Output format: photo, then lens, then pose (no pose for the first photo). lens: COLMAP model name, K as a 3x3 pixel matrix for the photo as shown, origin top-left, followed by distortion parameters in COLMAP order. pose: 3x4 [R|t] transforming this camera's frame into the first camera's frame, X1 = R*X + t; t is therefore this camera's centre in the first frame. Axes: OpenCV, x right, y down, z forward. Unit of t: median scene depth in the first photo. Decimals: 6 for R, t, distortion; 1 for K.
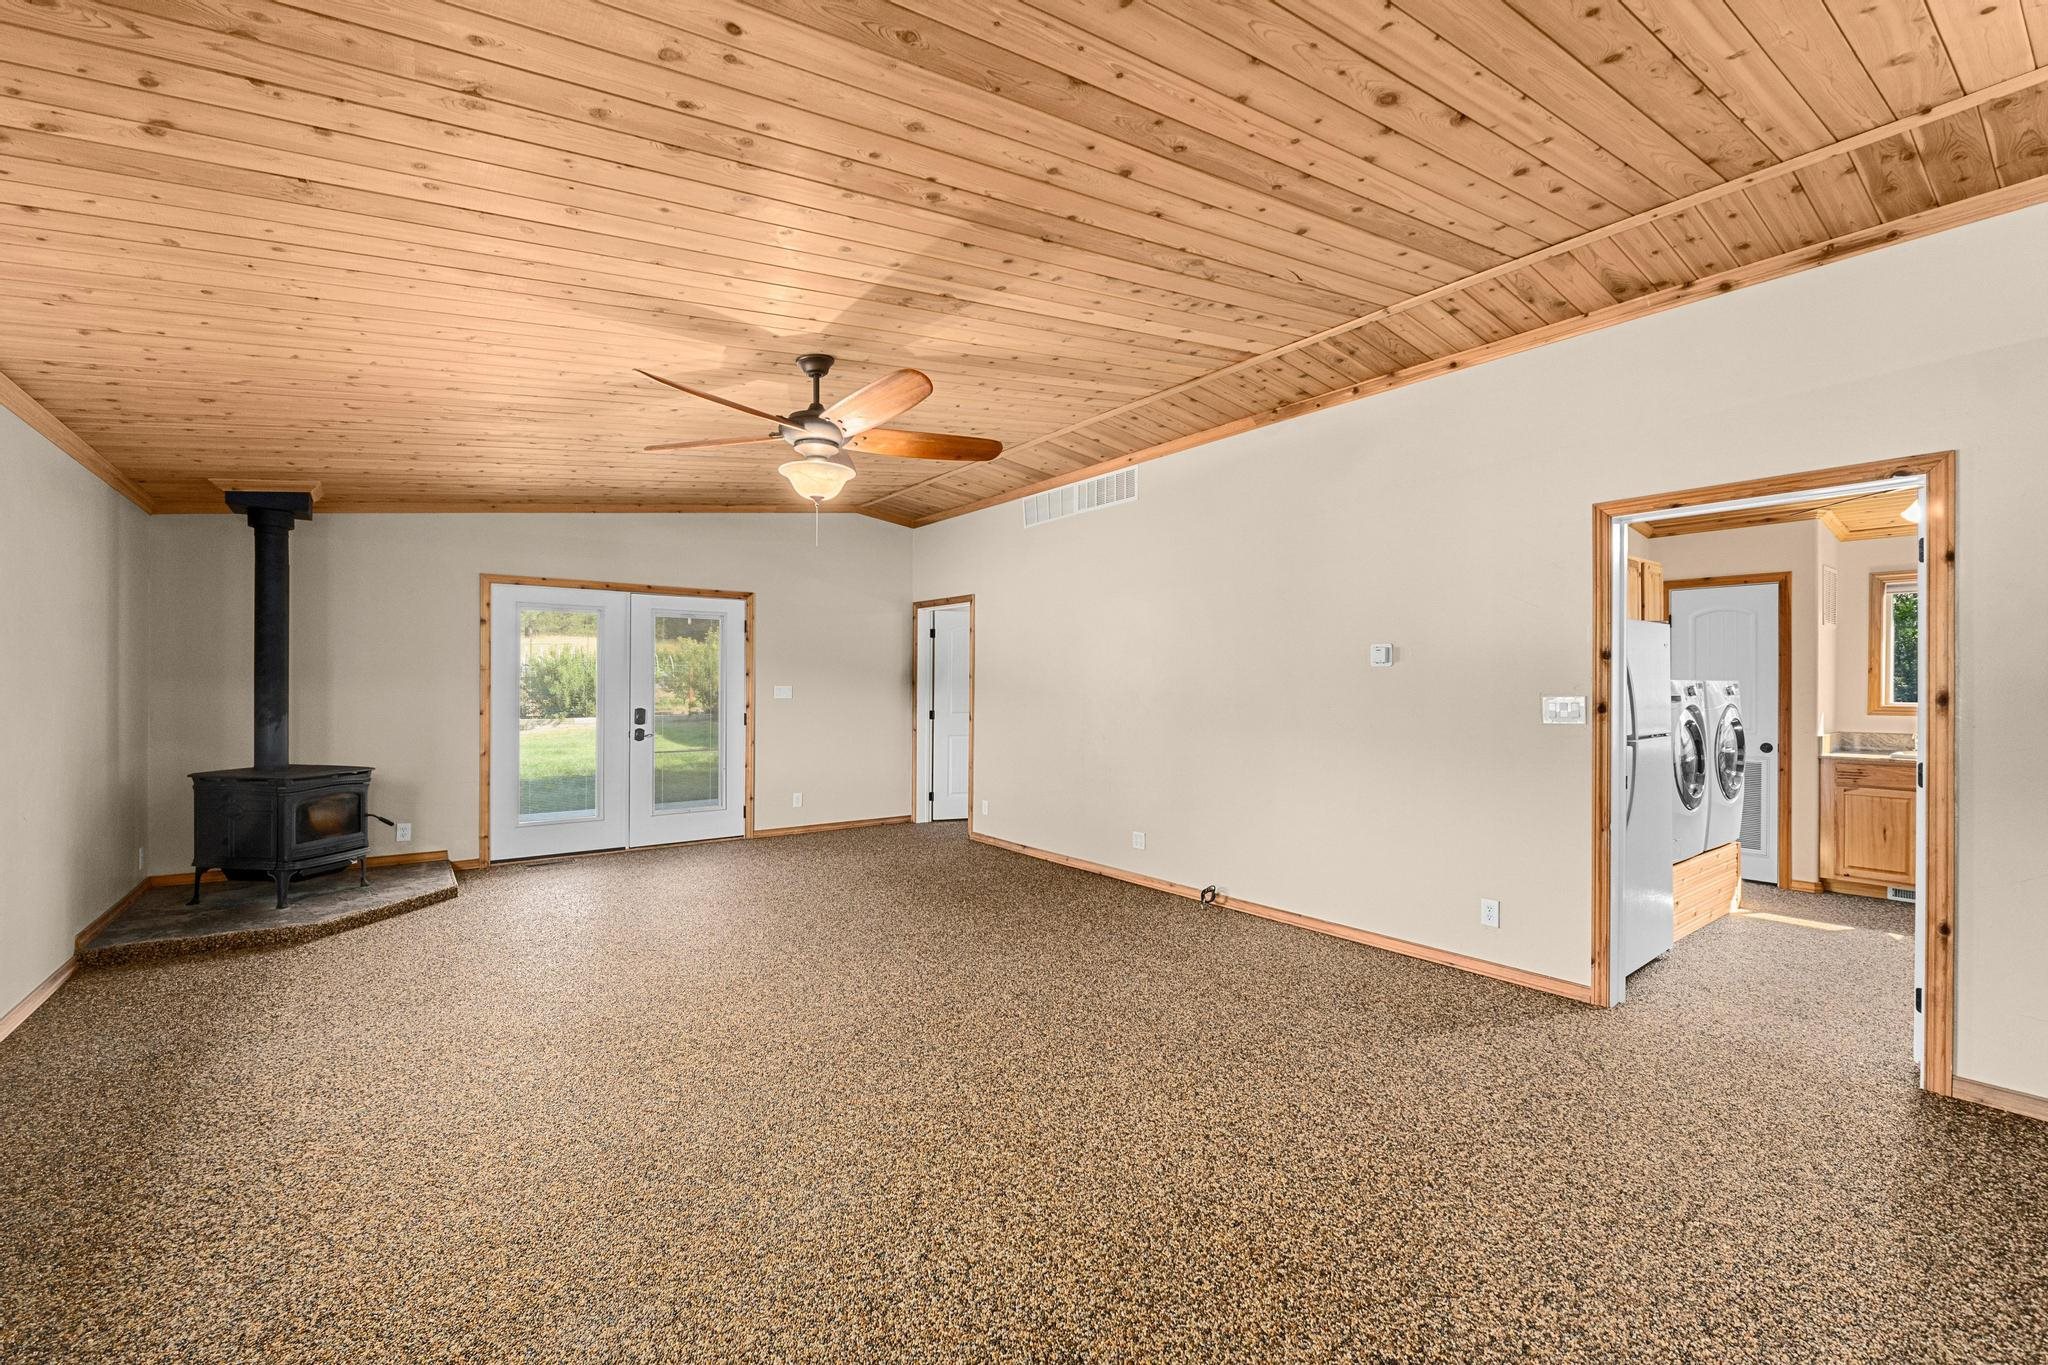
lens RADIAL K [[860.2, 0, 1029.8], [0, 860.2, 686.7], [0, 0, 1]] dist [-0.006402, -0.000072]
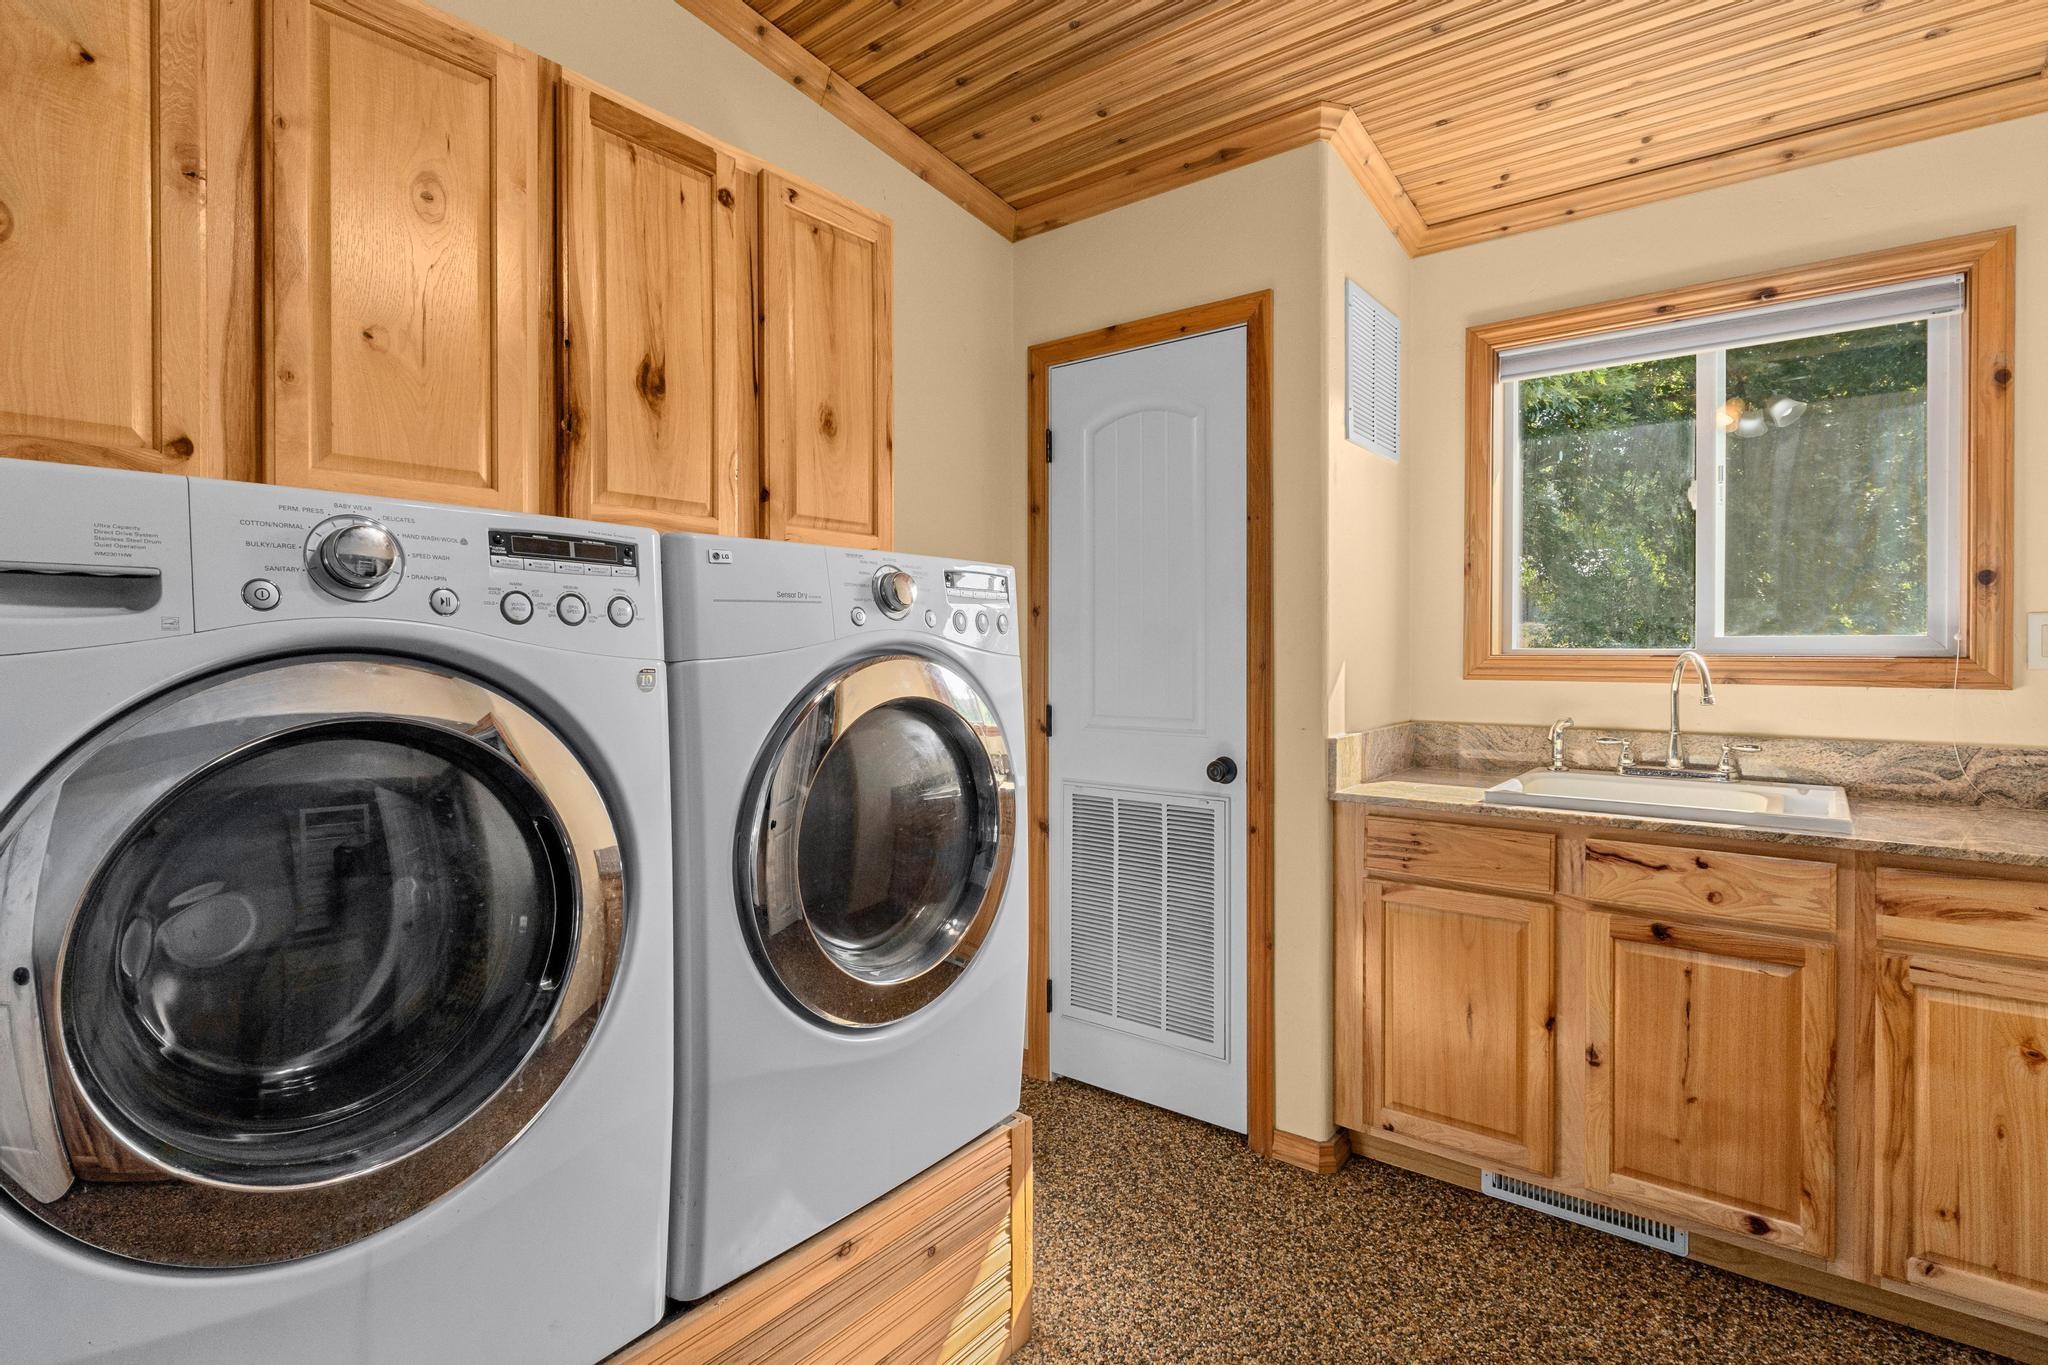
lens RADIAL K [[991.0, 0, 1021.3], [0, 991.0, 654.1], [0, 0, 1]] dist [-0.002678, -0.001915]
pose [[0.969431, -0.005449, 0.245302, 0.692950], [0.005291, 0.999985, 0.001302, 0.020680], [-0.245305, 0.000036, 0.969446, 0.625132]]
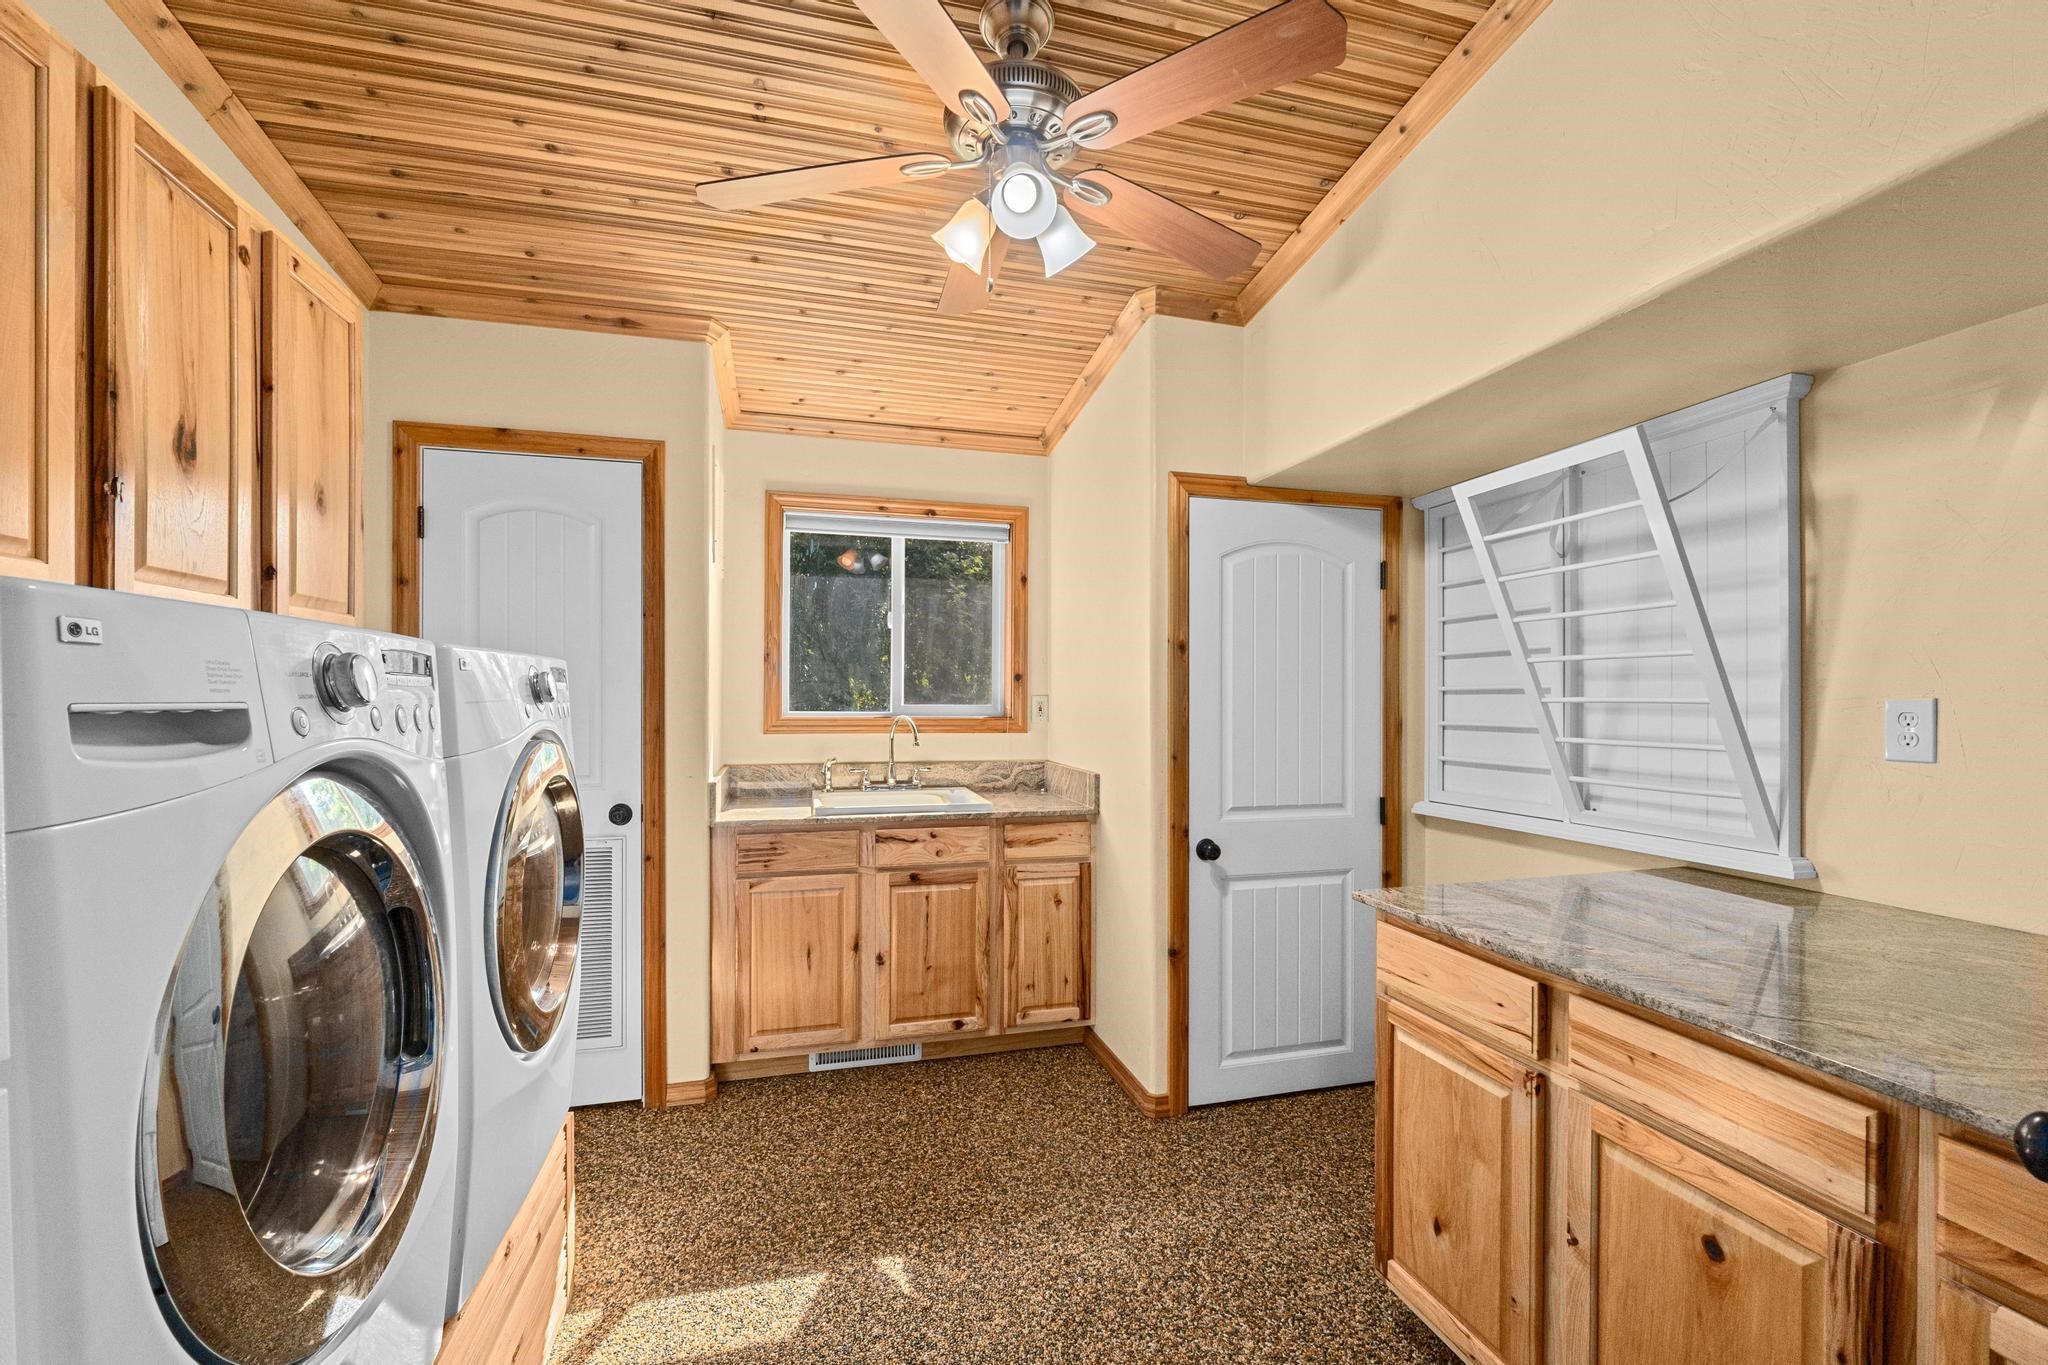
lens RADIAL K [[860.2, 0, 1033.8], [0, 860.2, 694.9], [0, 0, 1]] dist [-0.006402, -0.000072]
pose [[0.374551, -0.001787, 0.927205, 0.530966], [0.000233, 0.999998, 0.001833, 0.006089], [-0.927206, -0.000471, 0.374551, 0.639607]]
